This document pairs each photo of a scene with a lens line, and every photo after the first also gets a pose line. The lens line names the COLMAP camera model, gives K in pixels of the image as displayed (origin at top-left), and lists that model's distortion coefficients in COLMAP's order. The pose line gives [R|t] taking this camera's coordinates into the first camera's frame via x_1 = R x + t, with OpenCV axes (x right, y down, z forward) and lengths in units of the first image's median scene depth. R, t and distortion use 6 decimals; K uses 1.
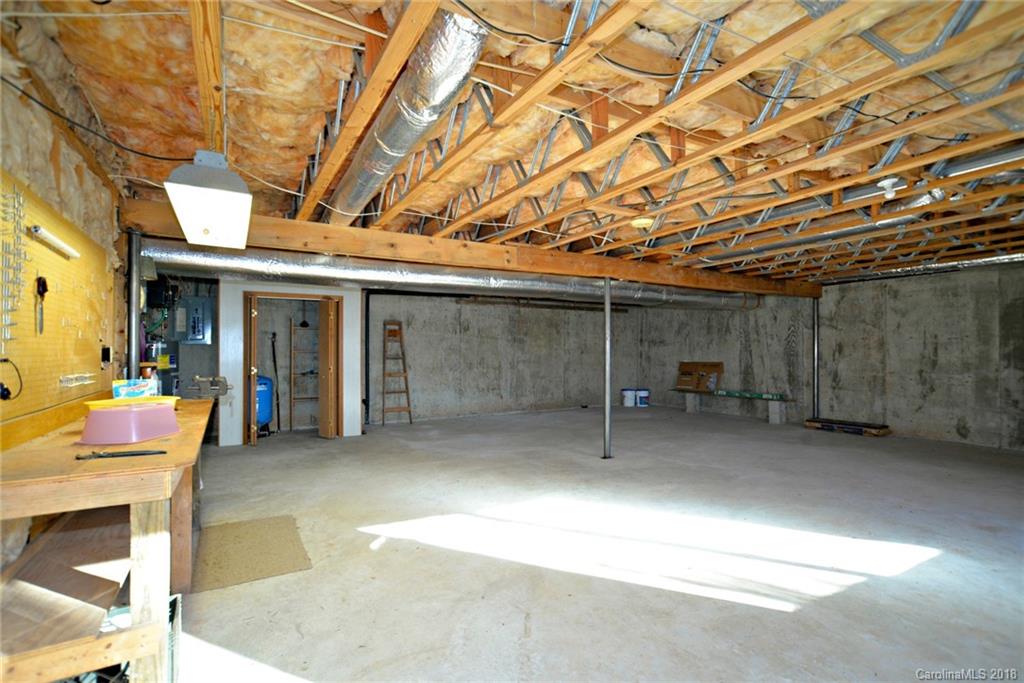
lens RADIAL K [[482.9, 0, 513.0], [0, 482.9, 346.6], [0, 0, 1]] dist [-0.006804, 0.001683]
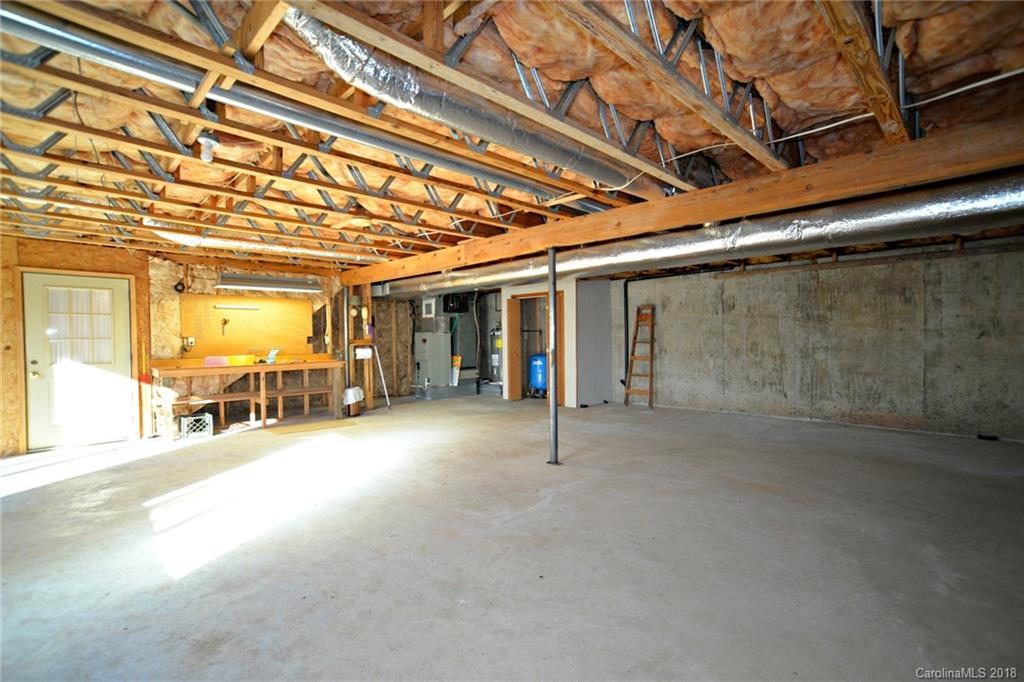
lens RADIAL K [[482.9, 0, 535.8], [0, 482.9, 340.6], [0, 0, 1]] dist [-0.006804, 0.001683]
pose [[0.276711, 0.011280, -0.960887, 0.611948], [0.021075, 0.999619, 0.017804, -0.001228], [0.960722, -0.025177, 0.276368, 0.451570]]
